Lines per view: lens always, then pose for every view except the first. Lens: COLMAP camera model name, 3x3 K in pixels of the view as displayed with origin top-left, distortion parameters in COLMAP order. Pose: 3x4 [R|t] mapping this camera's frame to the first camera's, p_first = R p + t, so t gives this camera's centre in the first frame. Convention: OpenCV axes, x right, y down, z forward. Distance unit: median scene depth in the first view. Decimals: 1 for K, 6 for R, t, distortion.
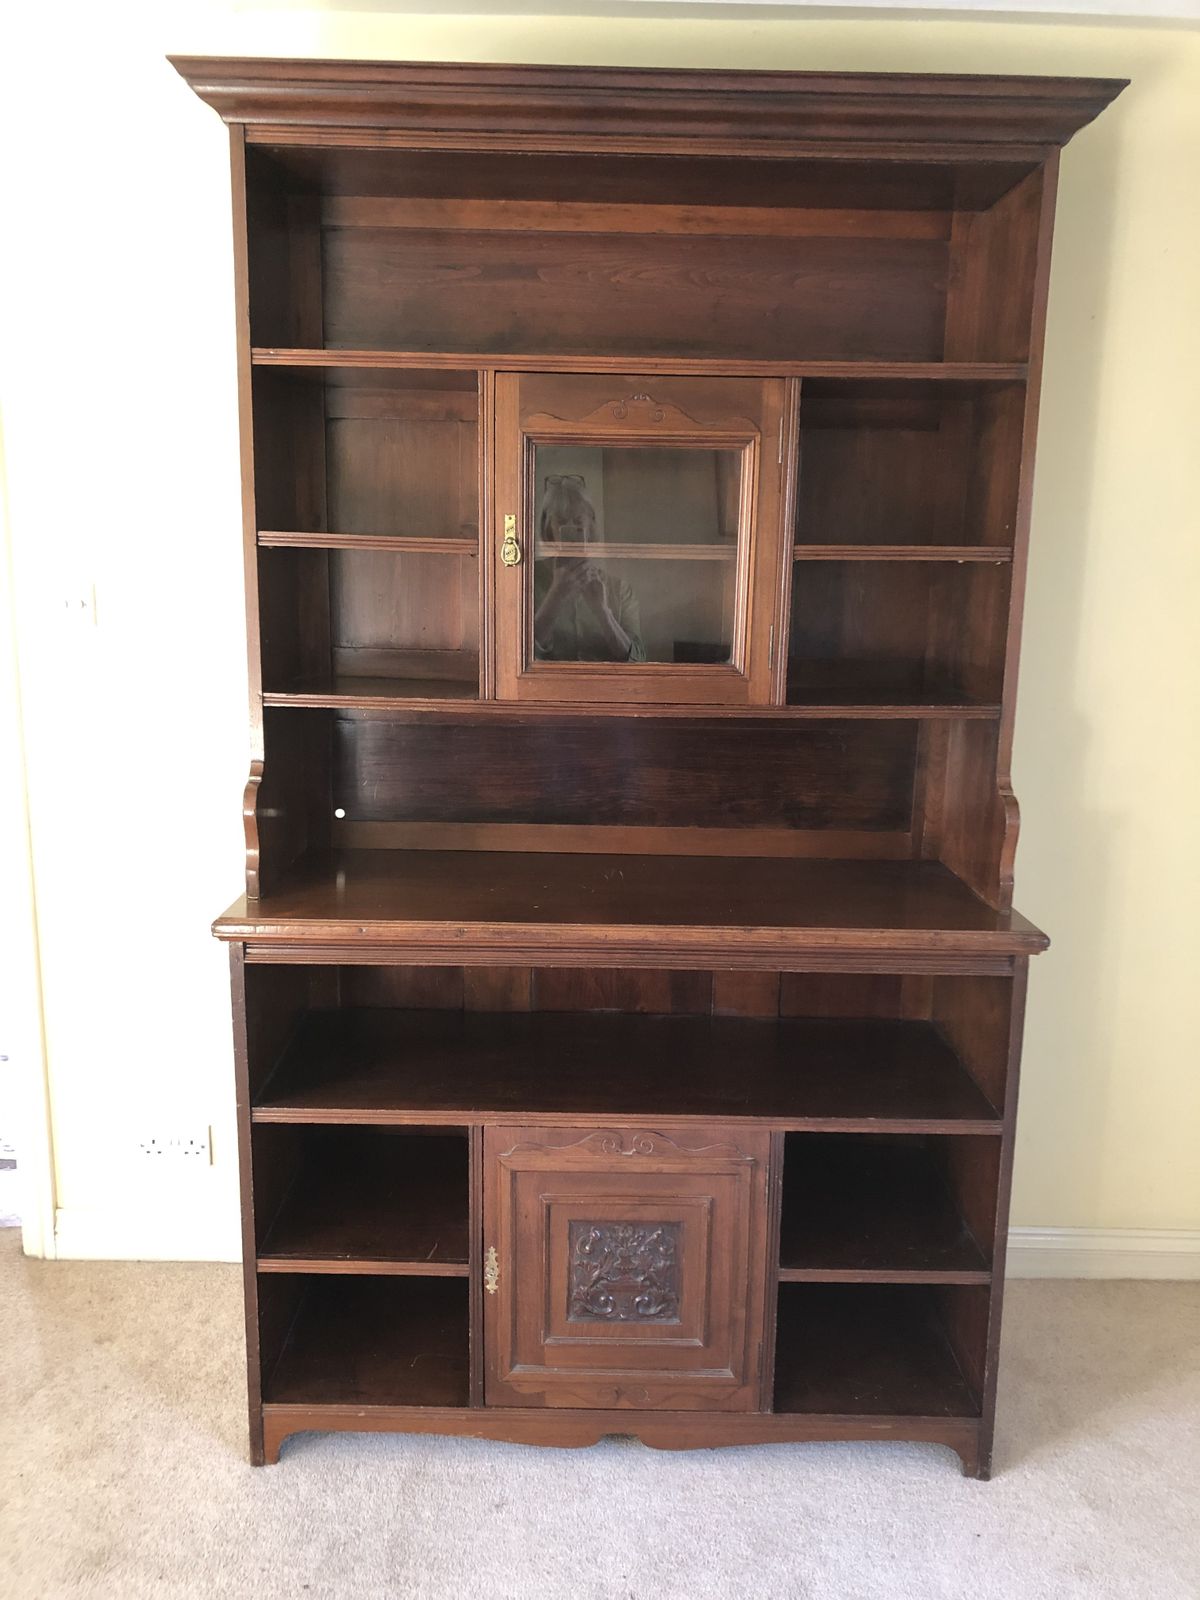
lens RADIAL K [[1343.5, 0, 588.7], [0, 1343.5, 799.9], [0, 0, 1]] dist [0.041581, -0.054018]
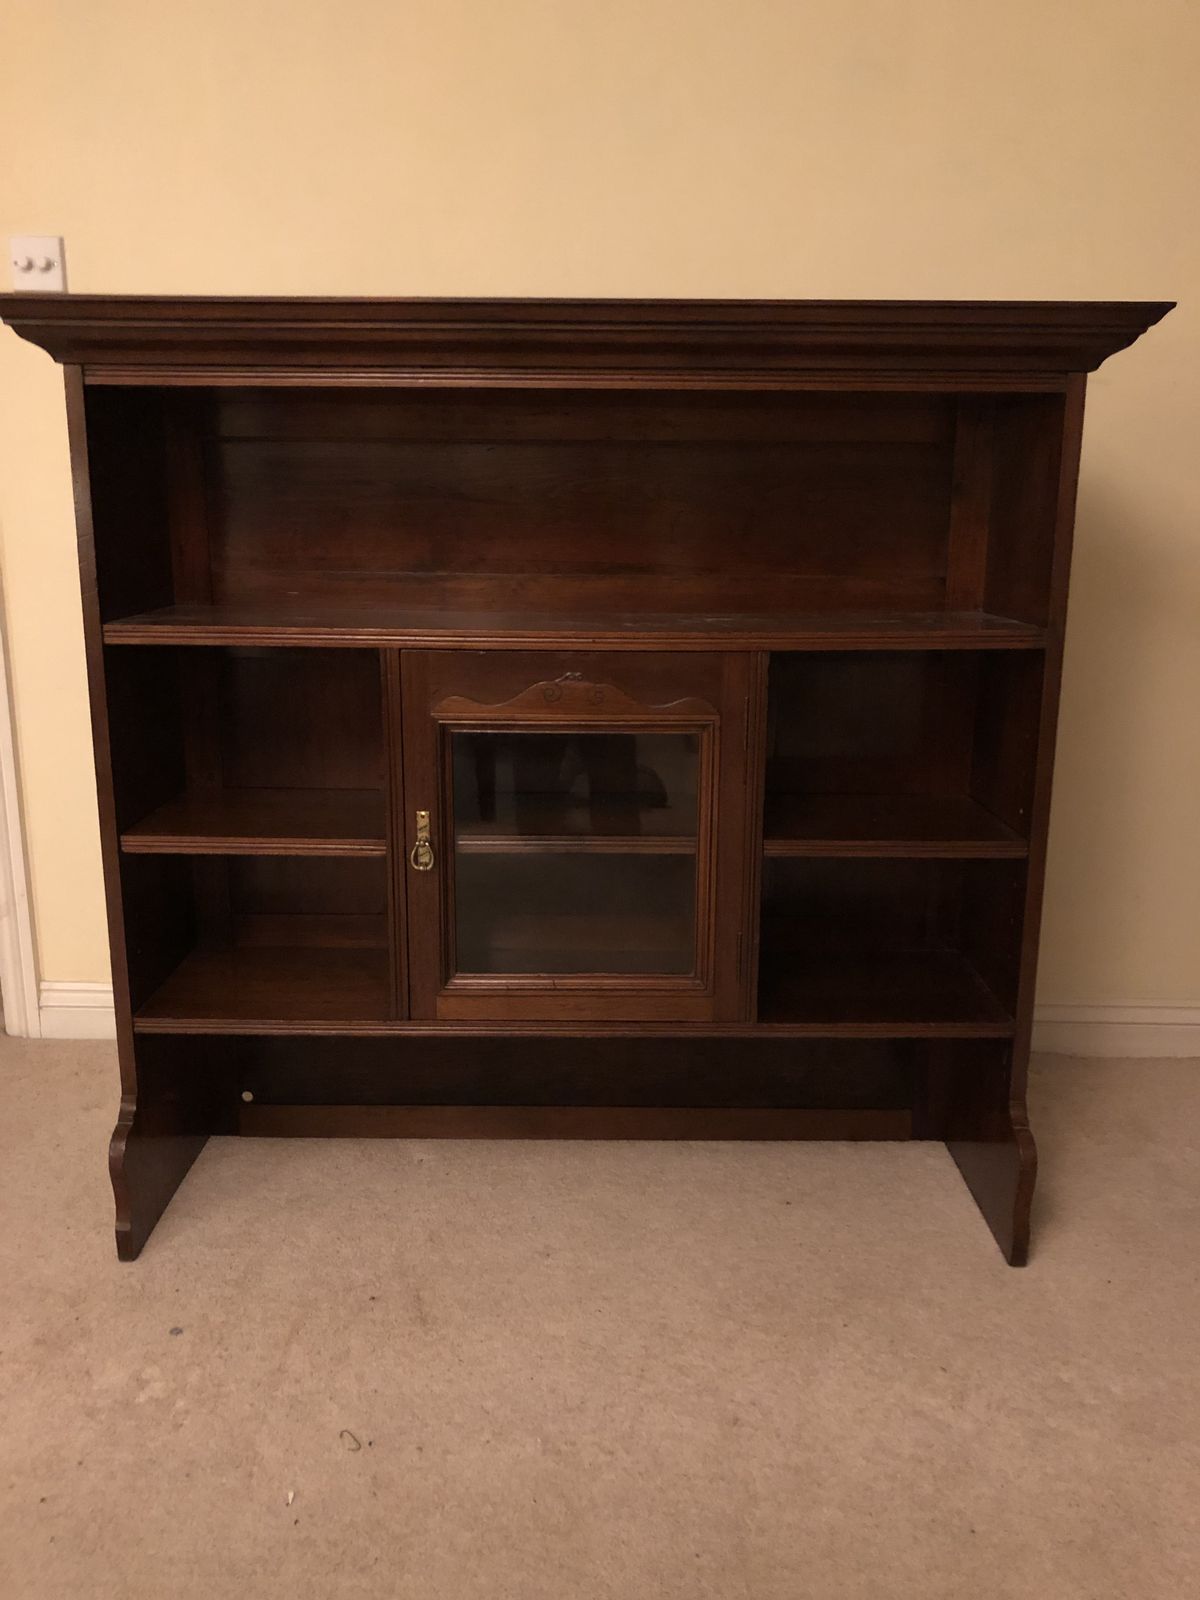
lens RADIAL K [[1343.5, 0, 598.4], [0, 1343.5, 813.2], [0, 0, 1]] dist [0.041581, -0.054018]
pose [[0.999948, -0.007889, -0.006514, 0.055794], [0.008091, 0.999470, 0.031524, -0.236208], [0.006262, -0.031575, 0.999482, 0.170224]]
